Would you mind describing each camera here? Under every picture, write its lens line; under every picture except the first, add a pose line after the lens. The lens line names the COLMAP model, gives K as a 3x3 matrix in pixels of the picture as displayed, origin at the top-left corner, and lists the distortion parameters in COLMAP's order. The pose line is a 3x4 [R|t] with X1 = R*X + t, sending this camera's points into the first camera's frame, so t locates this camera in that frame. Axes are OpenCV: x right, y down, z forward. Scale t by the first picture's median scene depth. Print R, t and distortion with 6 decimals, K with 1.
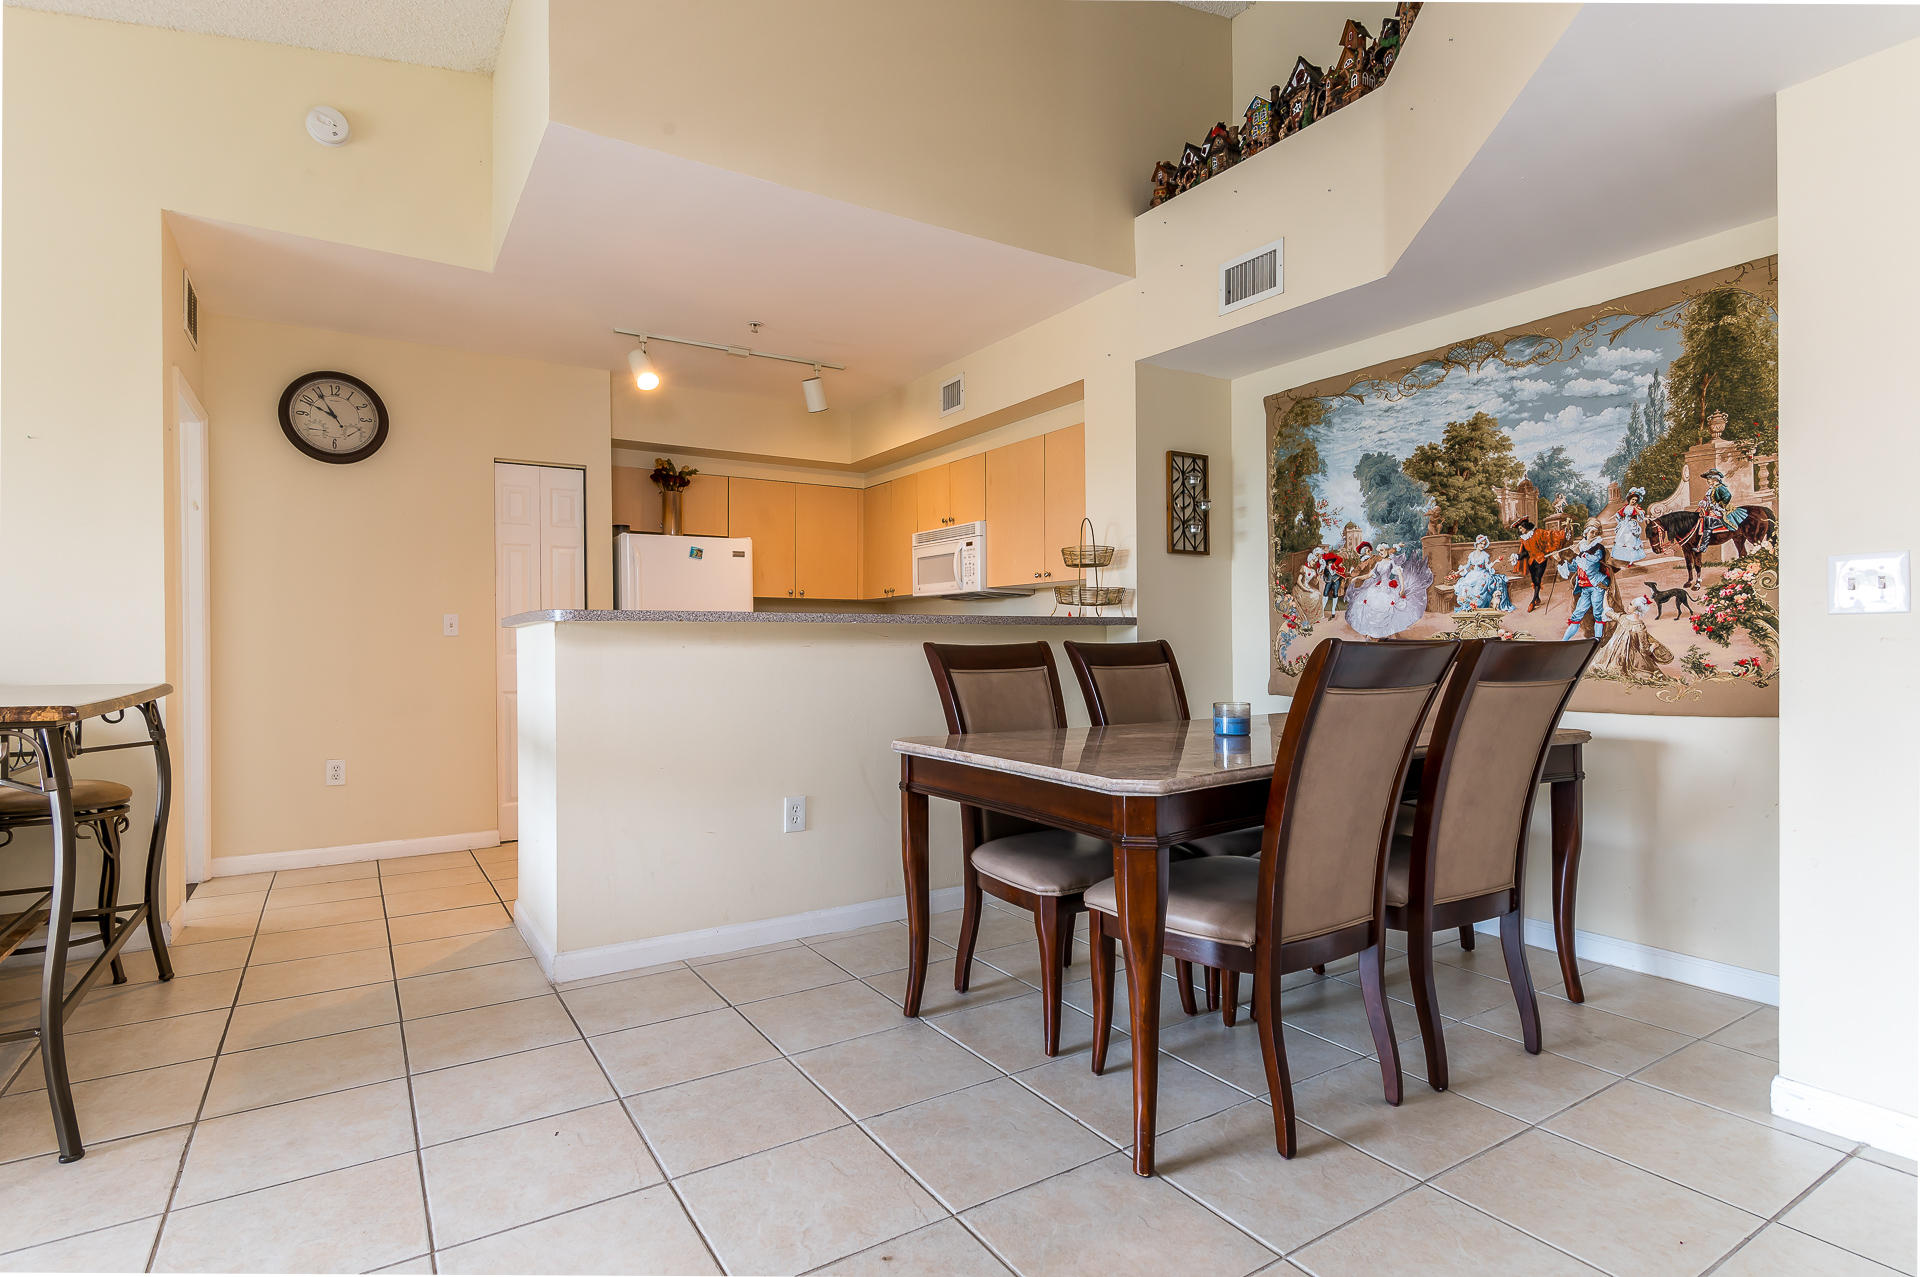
lens RADIAL K [[967.2, 0, 962.5], [0, 967.2, 642.6], [0, 0, 1]] dist [0.004331, 0.000249]
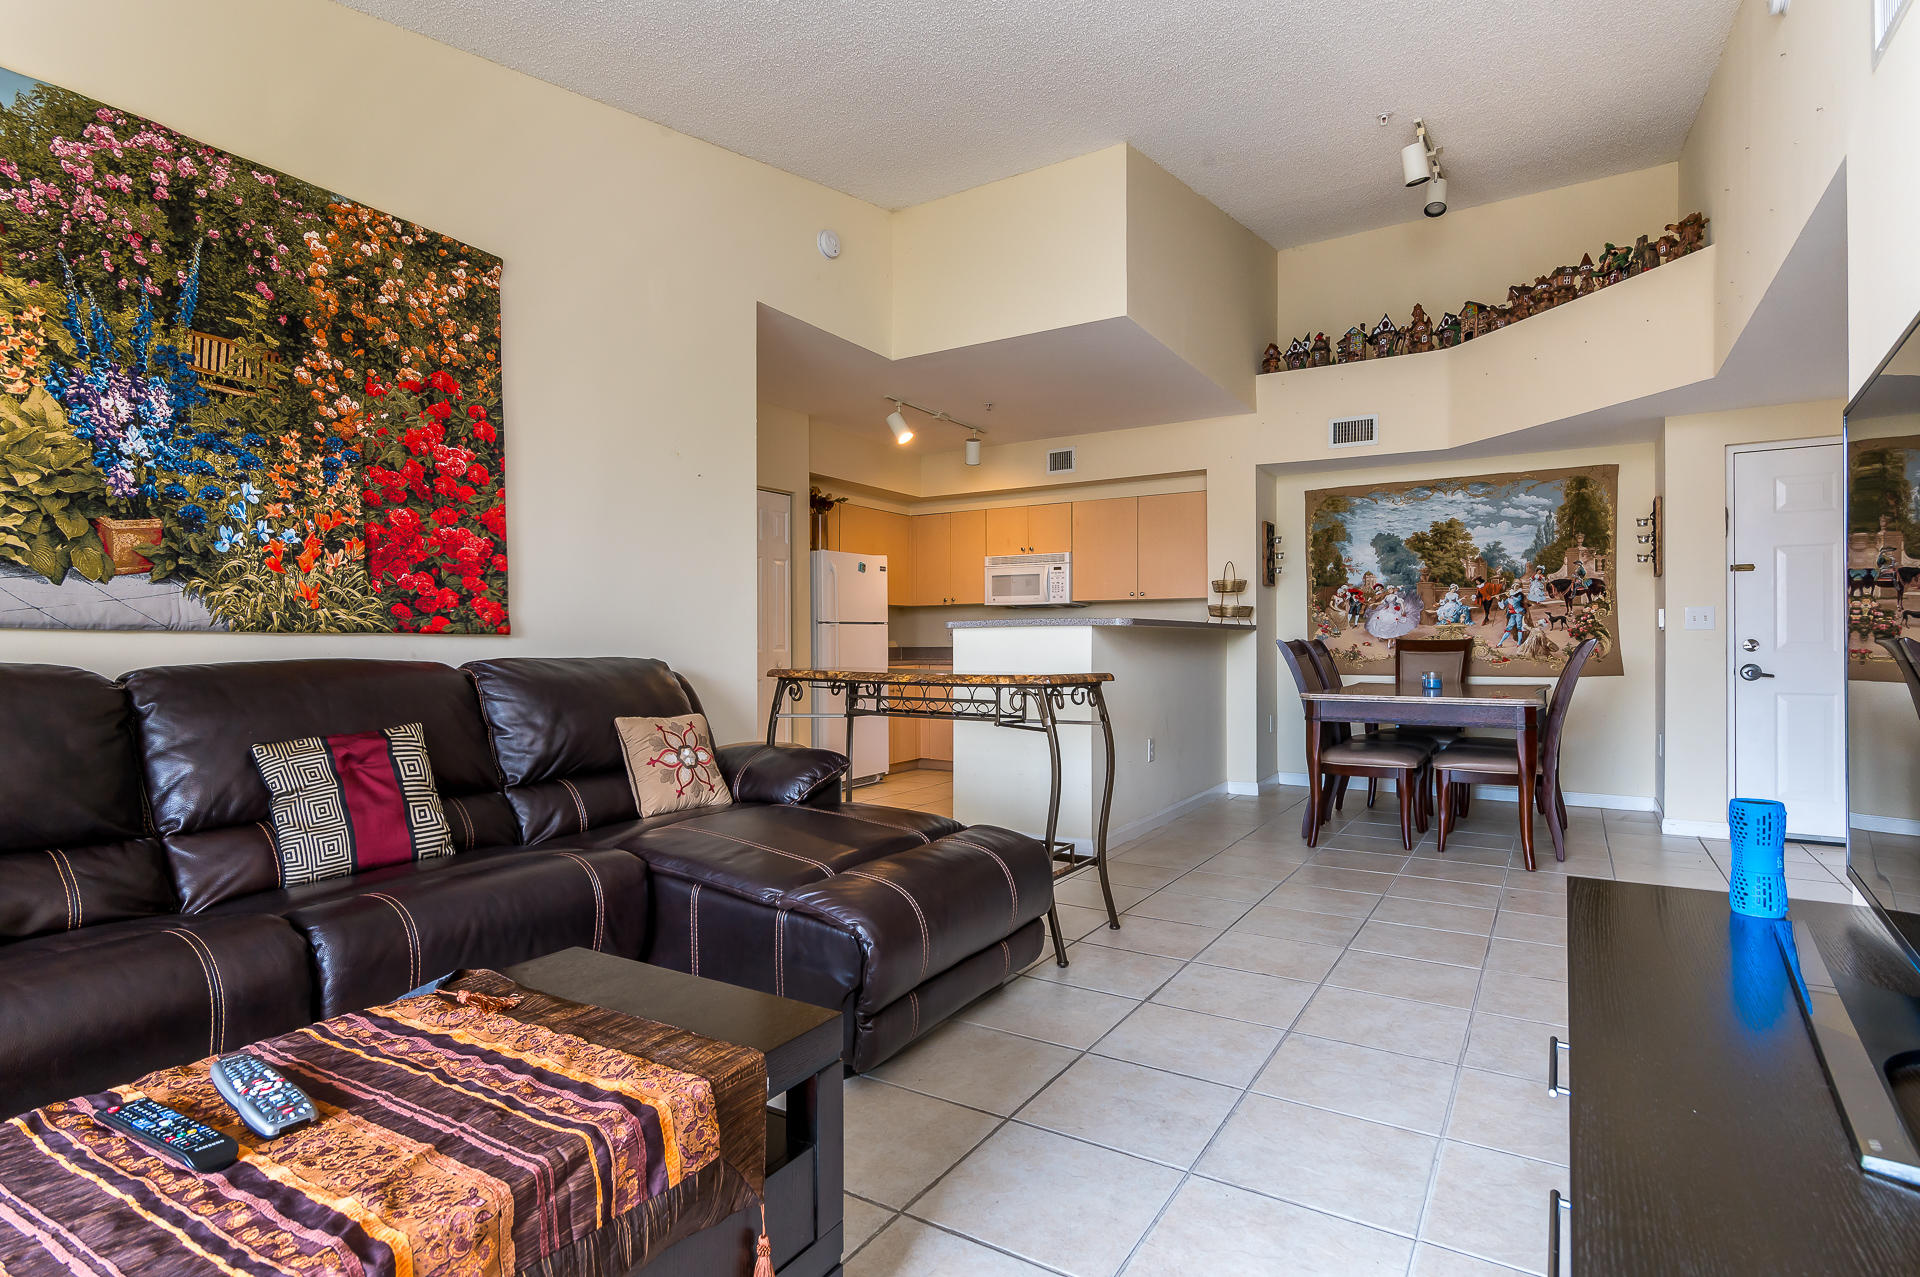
lens RADIAL K [[967.2, 0, 962.5], [0, 967.2, 642.6], [0, 0, 1]] dist [0.004331, 0.000249]
pose [[0.900457, 0.004643, 0.434921, -1.156910], [-0.003554, 0.999988, -0.003318, 0.011877], [-0.434931, 0.001442, 0.900463, -0.275233]]
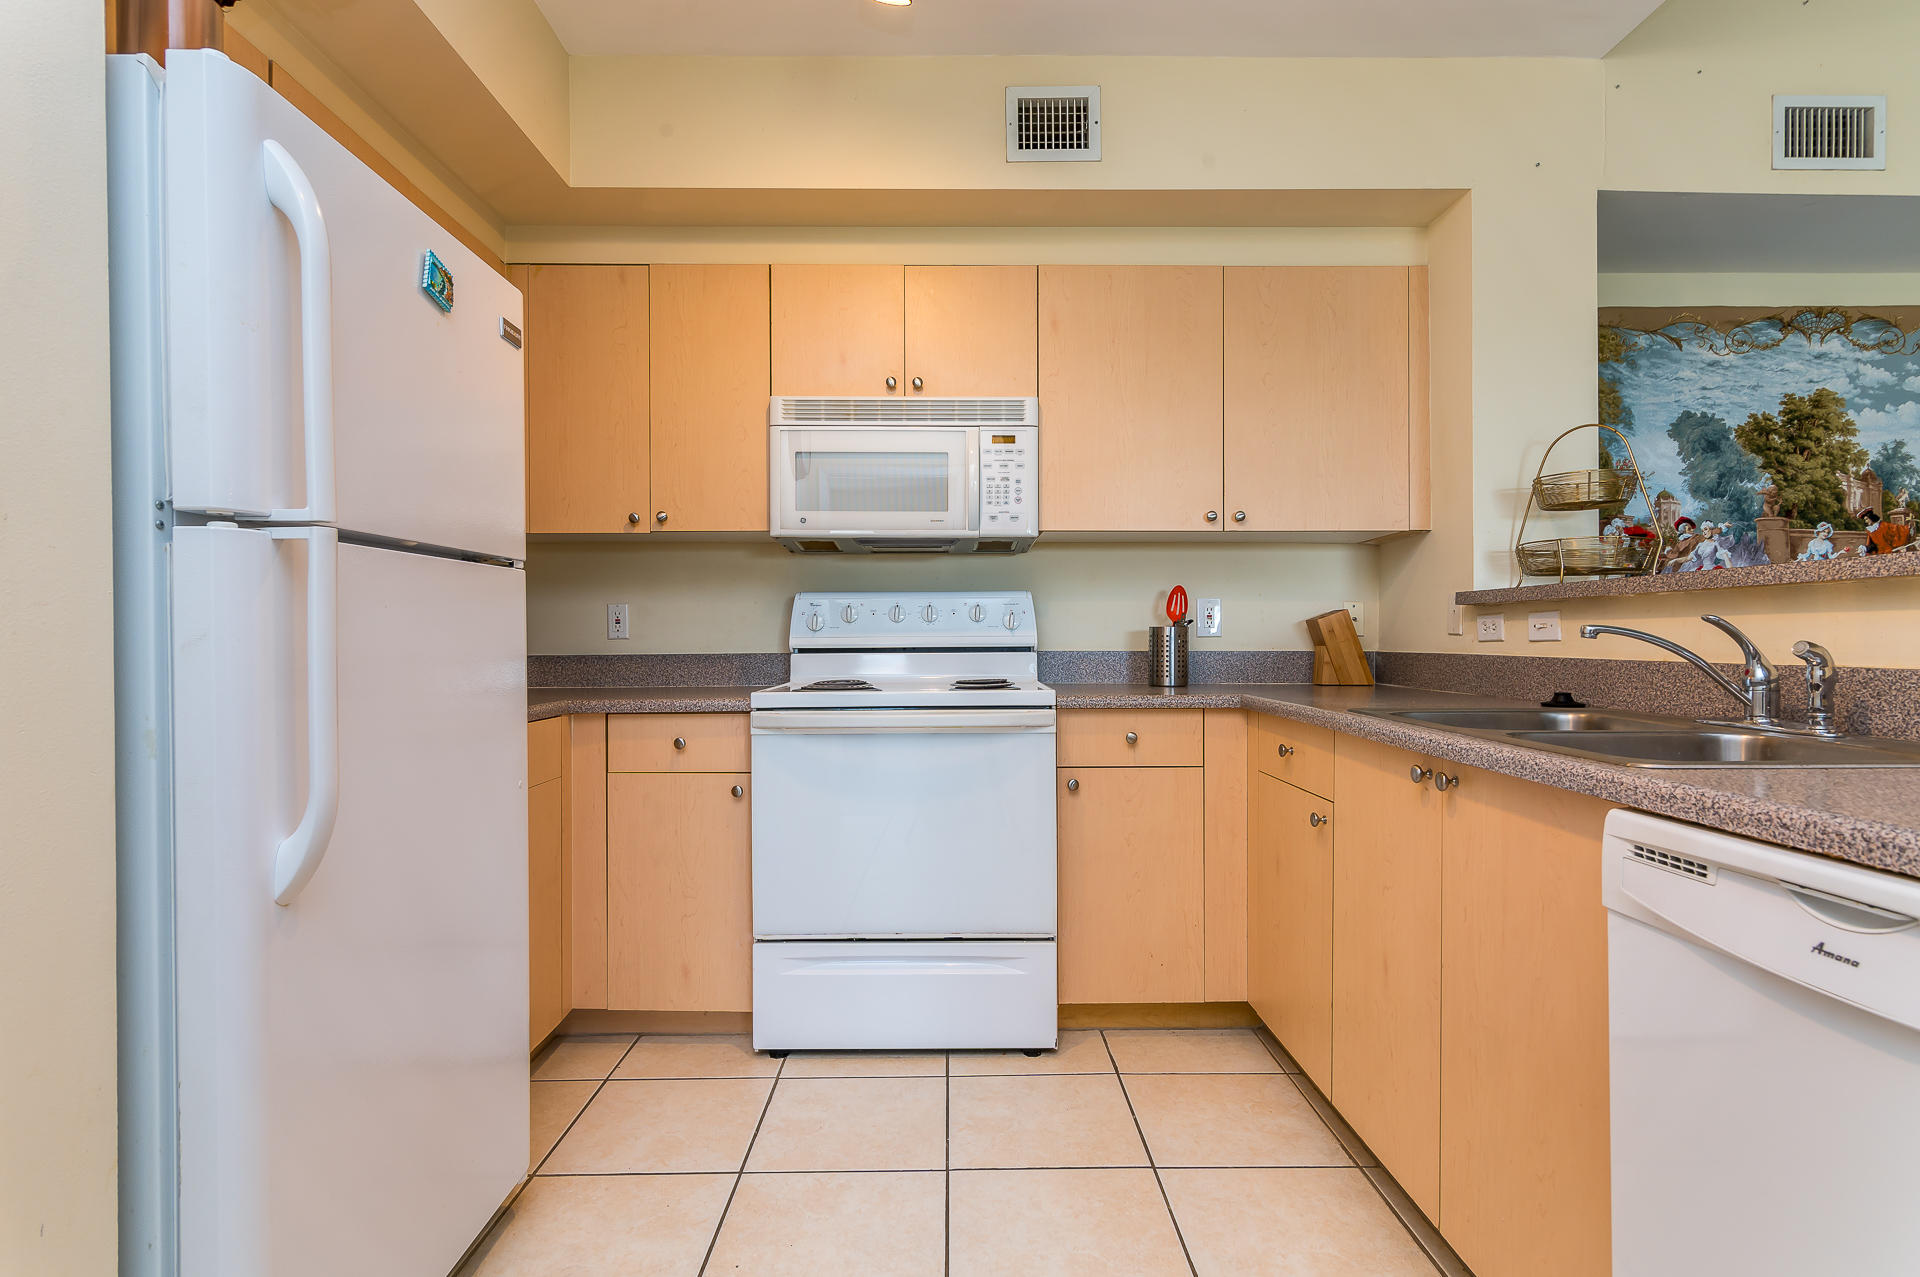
lens RADIAL K [[967.2, 0, 962.5], [0, 967.2, 642.6], [0, 0, 1]] dist [0.004331, 0.000249]
pose [[0.526811, 0.002759, 0.849978, -0.699415], [0.000131, 0.999994, -0.003327, 0.006483], [-0.849982, 0.001864, 0.526808, 1.241932]]
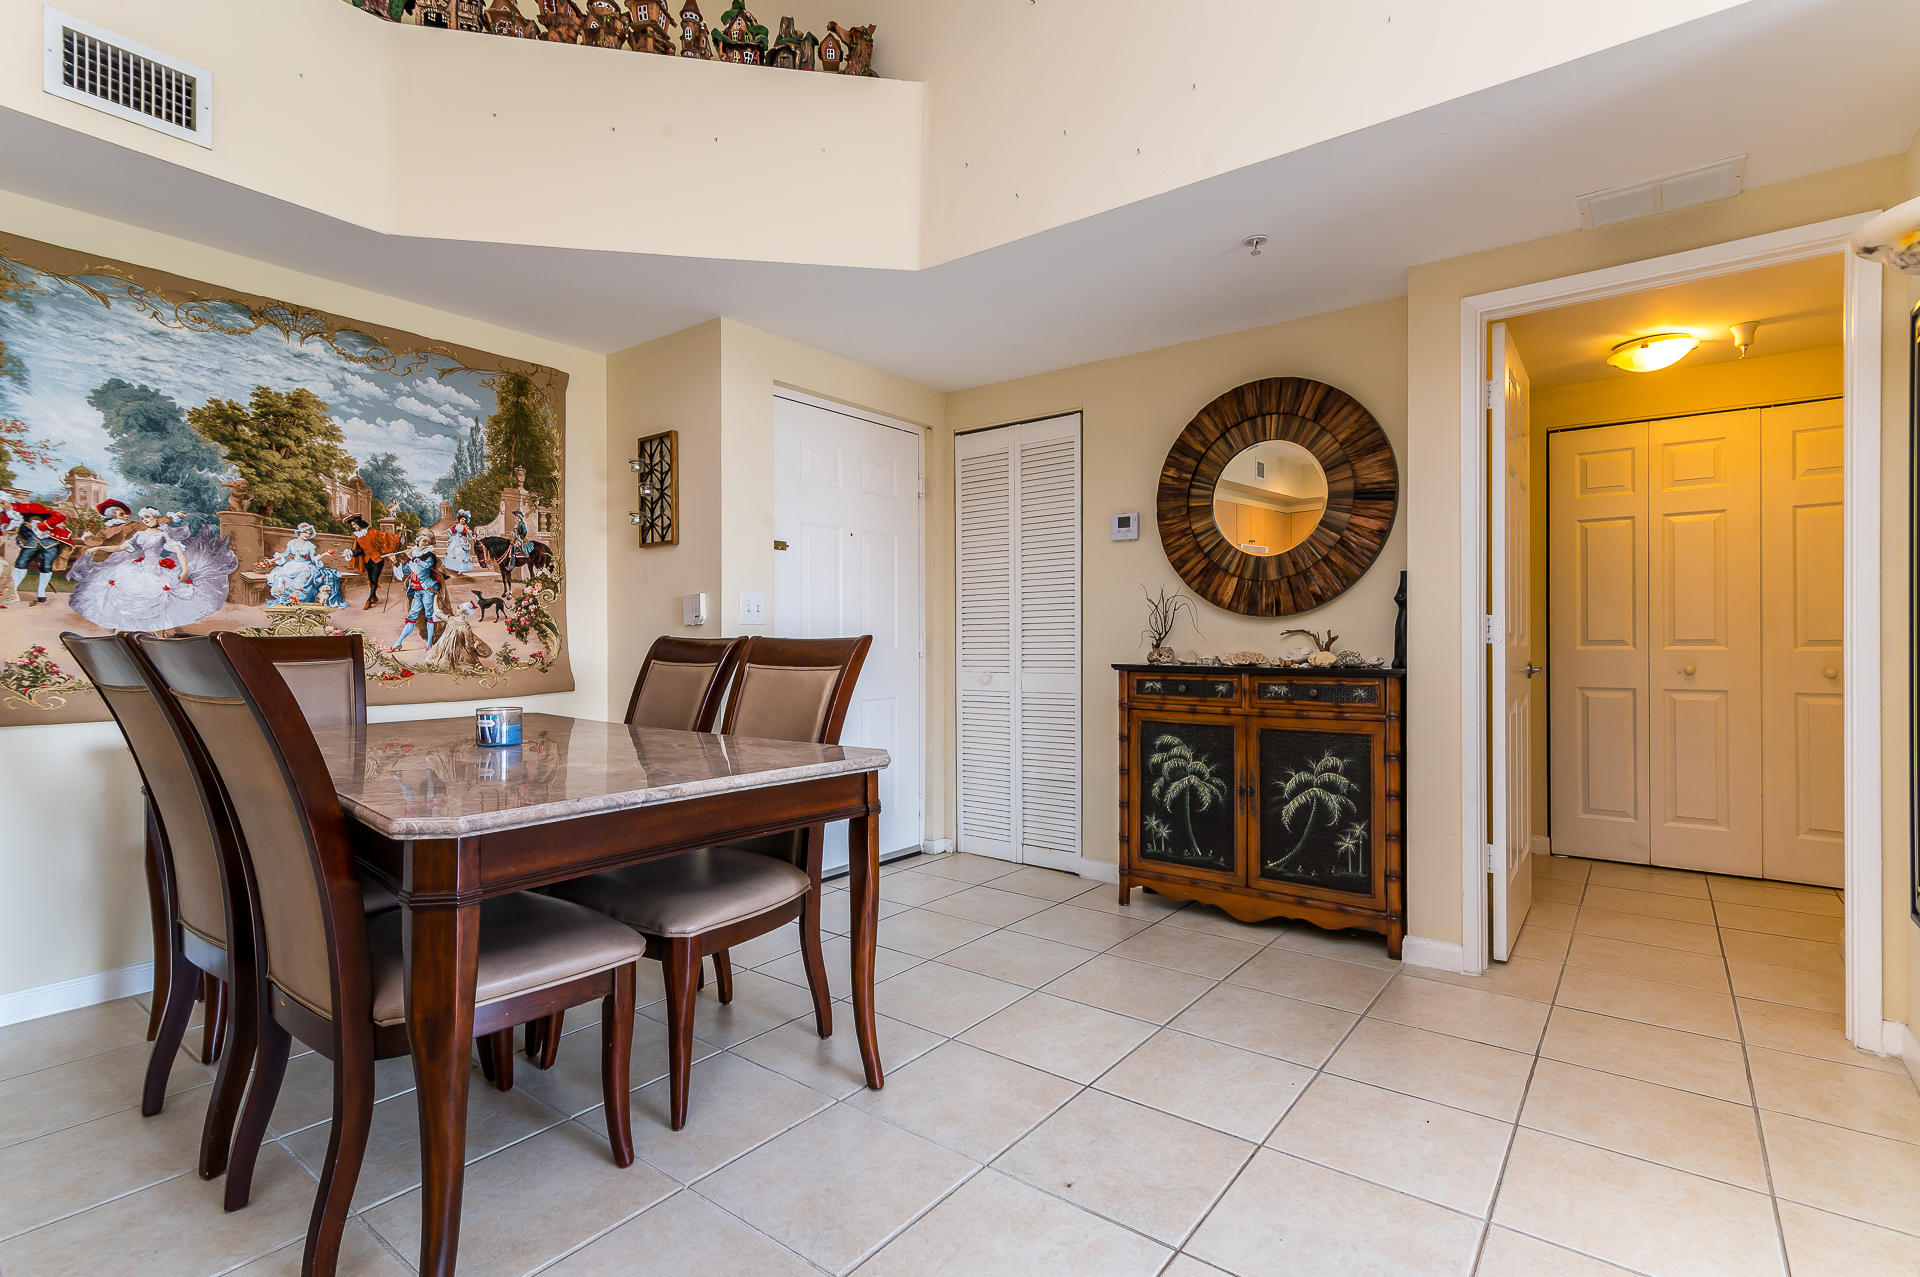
lens RADIAL K [[911.3, 0, 960.0], [0, 911.3, 641.7], [0, 0, 1]] dist [0.009052, 0.001257]
pose [[-0.345742, 0.005320, 0.938315, -0.509429], [0.003331, 0.999985, -0.004443, 0.007774], [-0.938324, 0.001589, -0.345754, 0.735866]]
